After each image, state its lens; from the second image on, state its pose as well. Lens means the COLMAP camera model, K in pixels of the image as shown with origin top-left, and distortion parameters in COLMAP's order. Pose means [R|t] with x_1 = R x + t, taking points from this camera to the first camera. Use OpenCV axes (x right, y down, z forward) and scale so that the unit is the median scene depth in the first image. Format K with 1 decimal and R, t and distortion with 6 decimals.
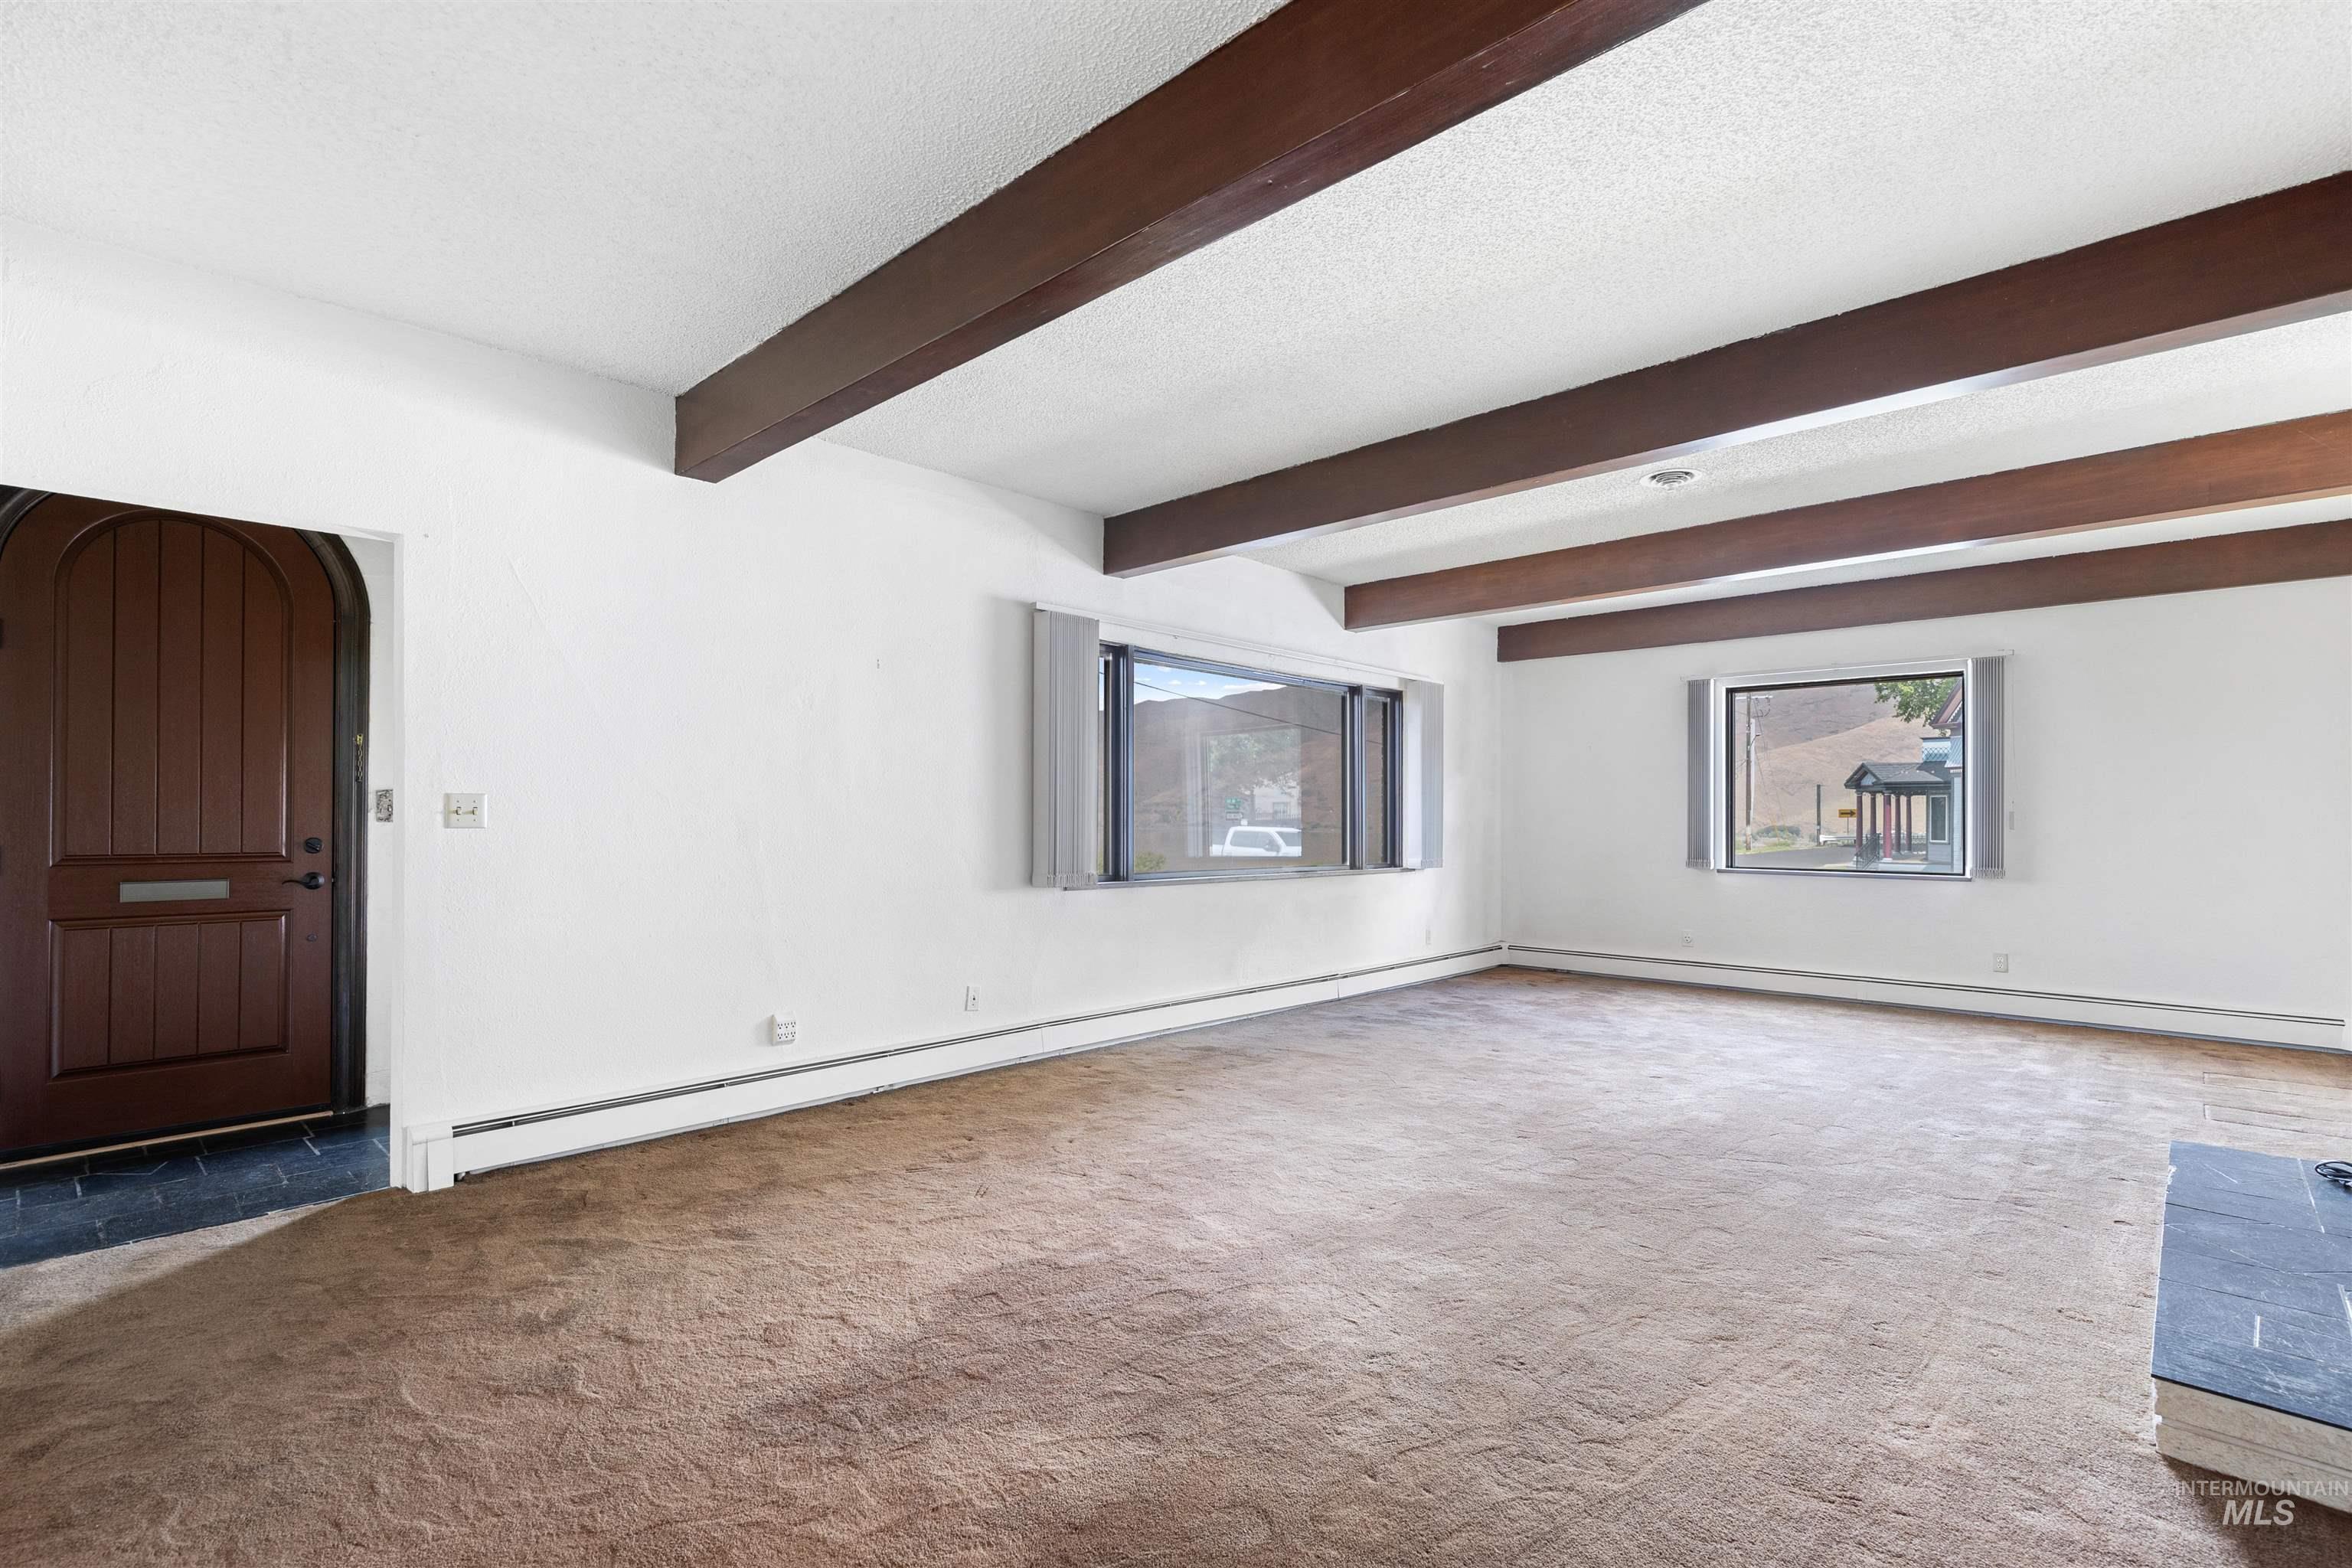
lens RADIAL K [[1065.0, 0, 1175.7], [0, 1065.0, 808.4], [0, 0, 1]] dist [-0.000100, 0.000808]
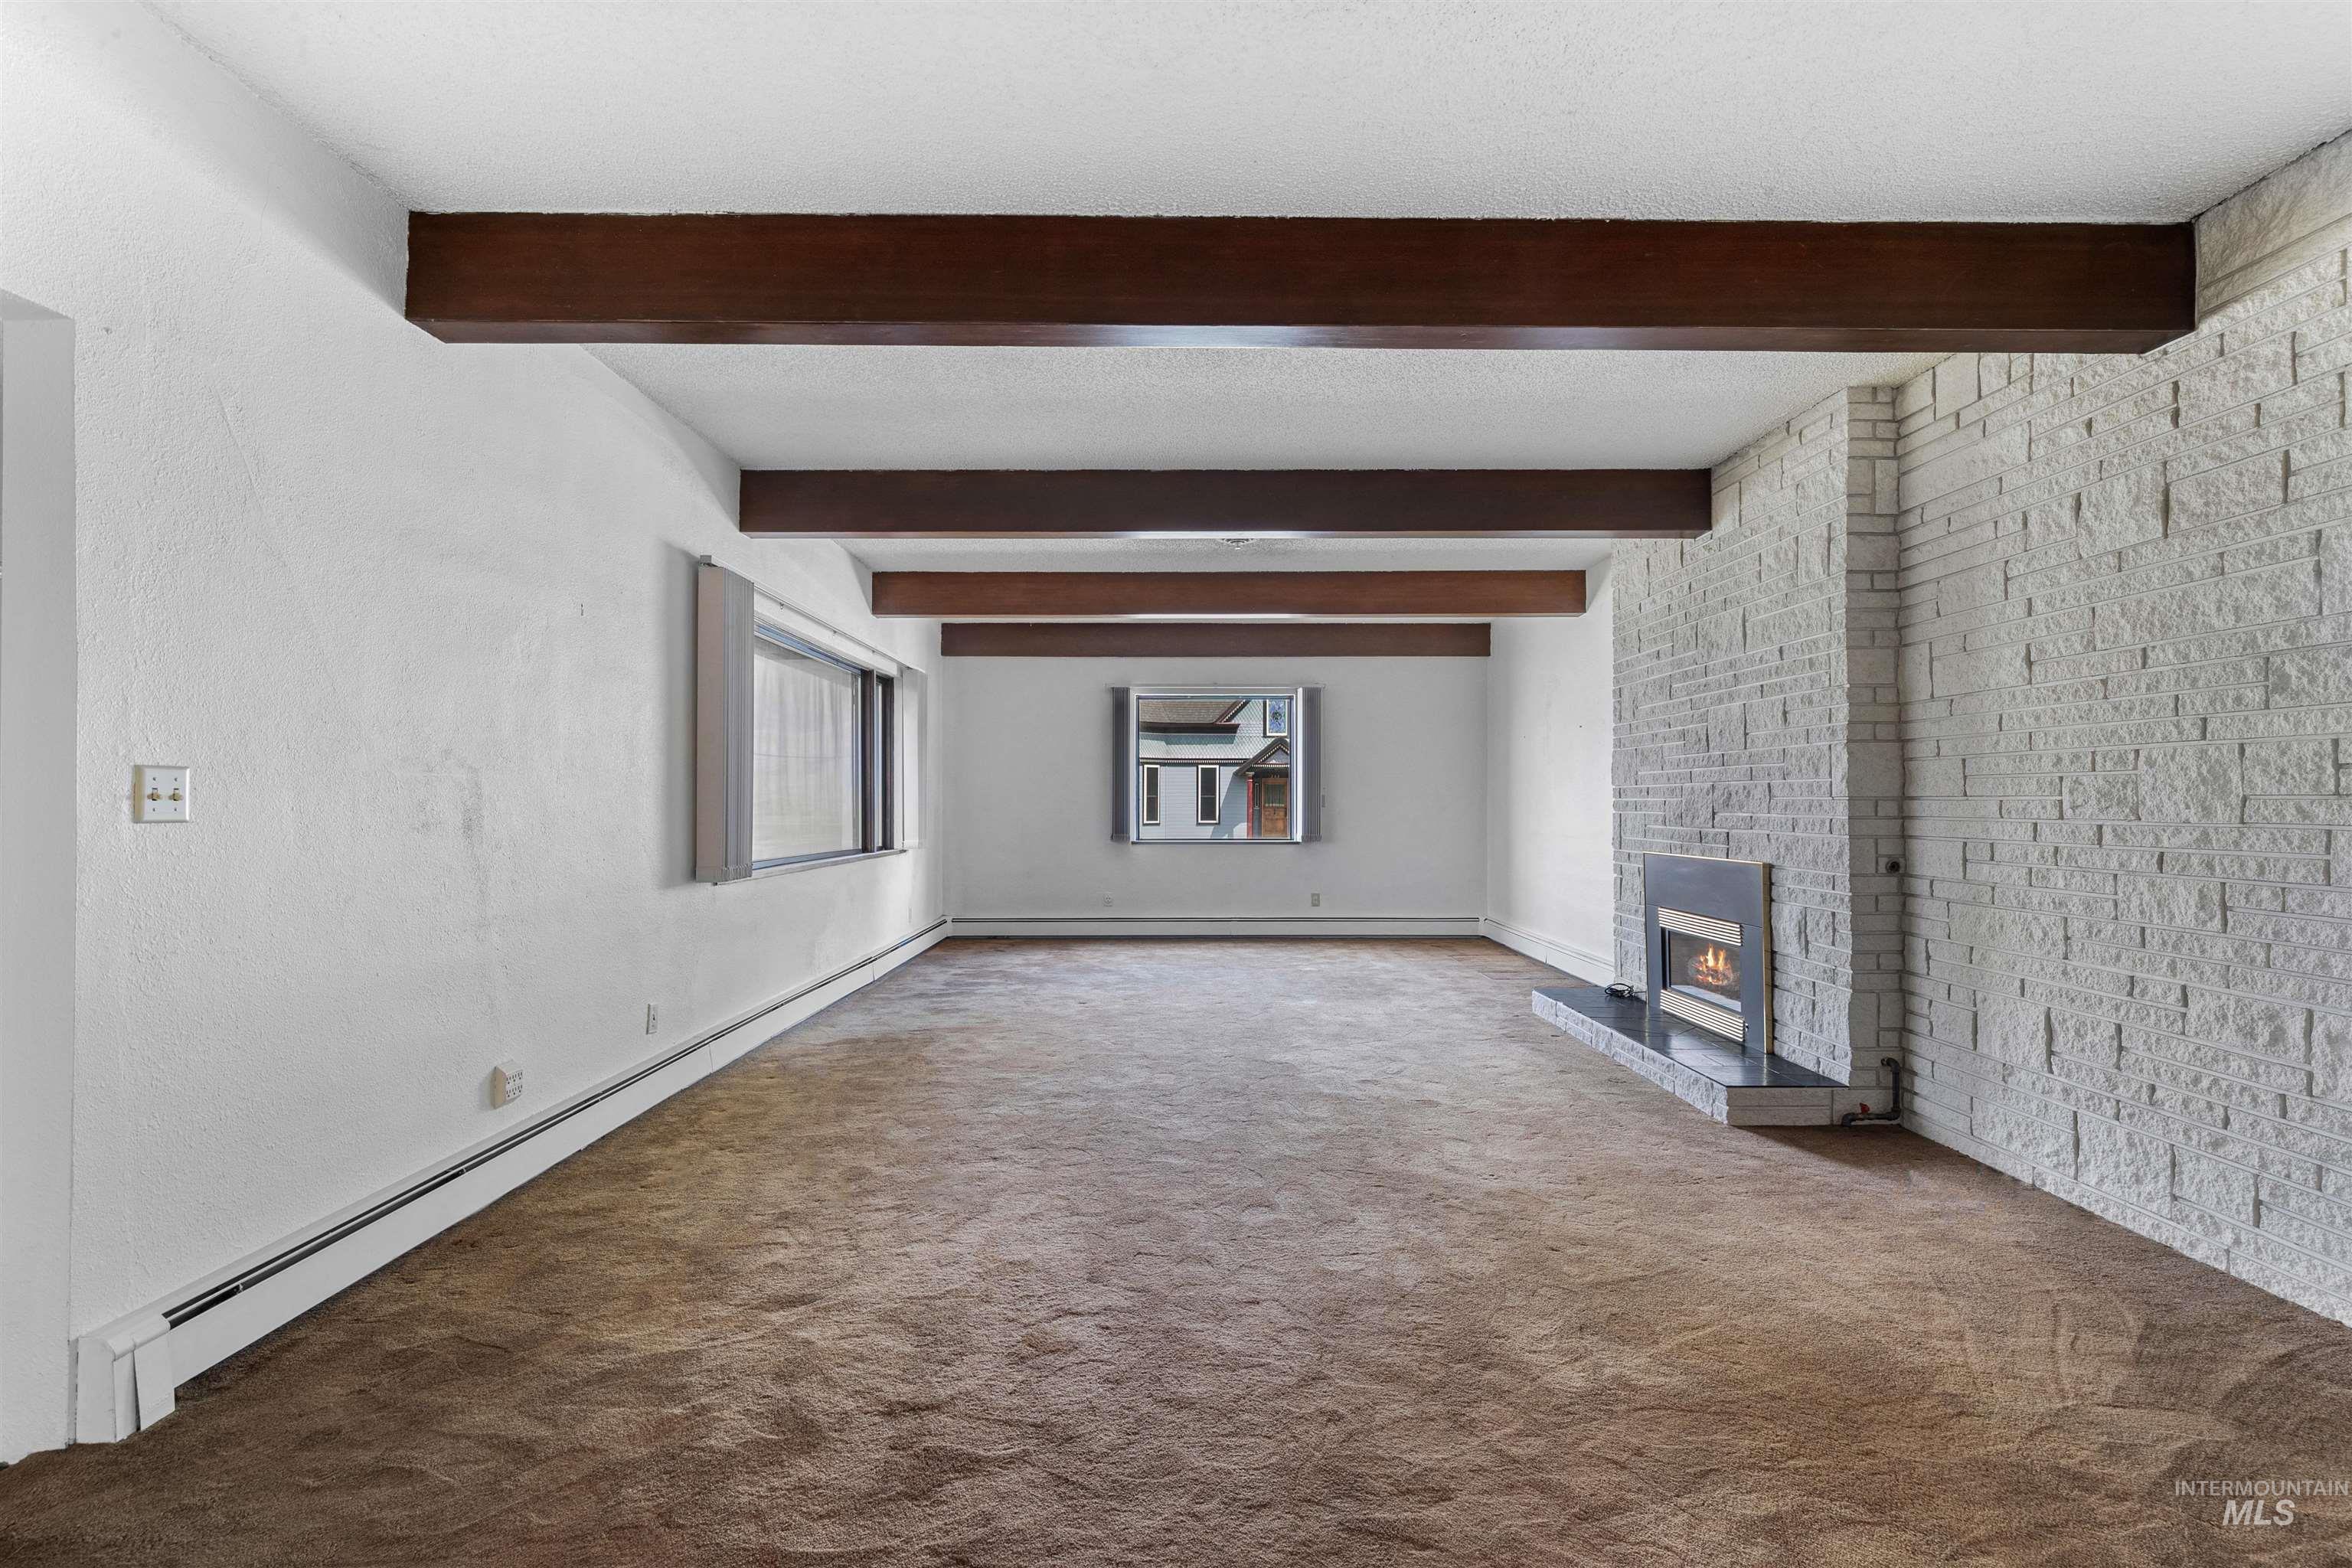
lens RADIAL K [[1065.0, 0, 1167.5], [0, 1065.0, 781.7], [0, 0, 1]] dist [-0.000100, 0.000808]
pose [[0.726775, 0.008863, 0.686819, -0.653058], [-0.002956, 0.999948, -0.009776, -0.000680], [-0.686870, 0.005074, 0.726763, 0.156475]]
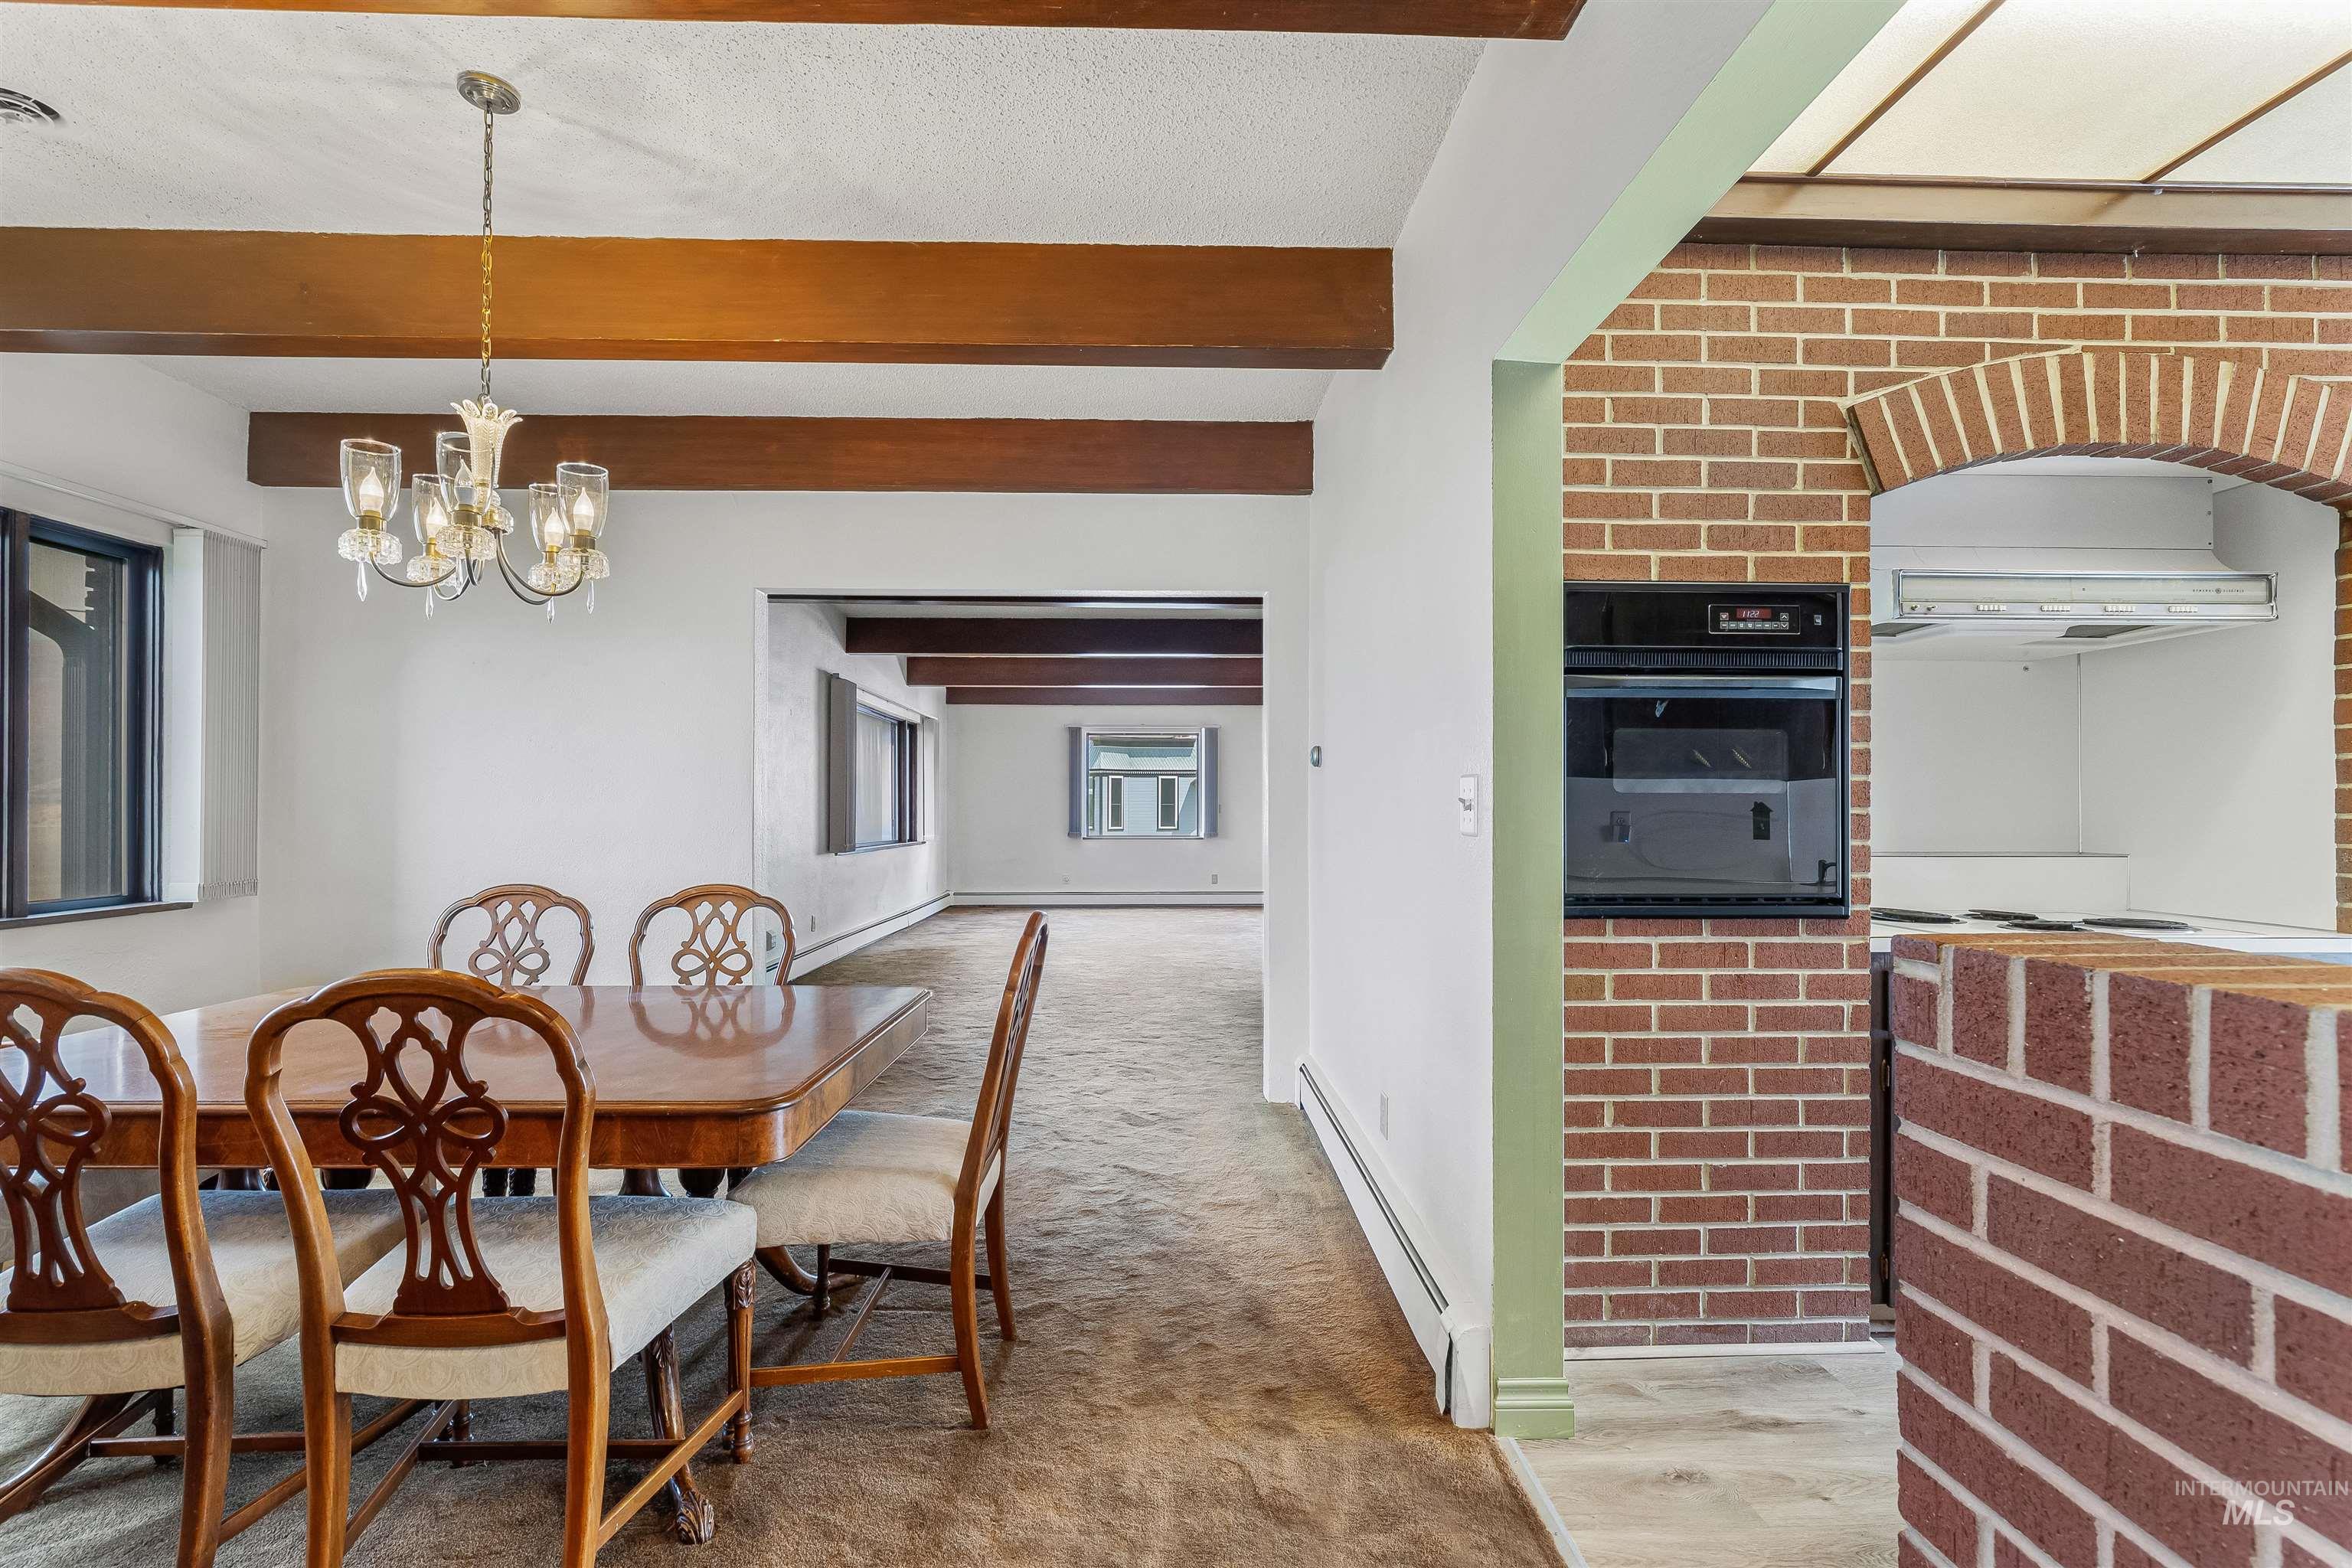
lens RADIAL K [[1065.0, 0, 1171.1], [0, 1065.0, 790.9], [0, 0, 1]] dist [-0.000100, 0.000808]
pose [[0.704844, 0.008063, 0.709317, -1.302105], [-0.002716, 0.999959, -0.008667, -0.007625], [-0.709357, 0.004182, 0.704837, -0.677712]]
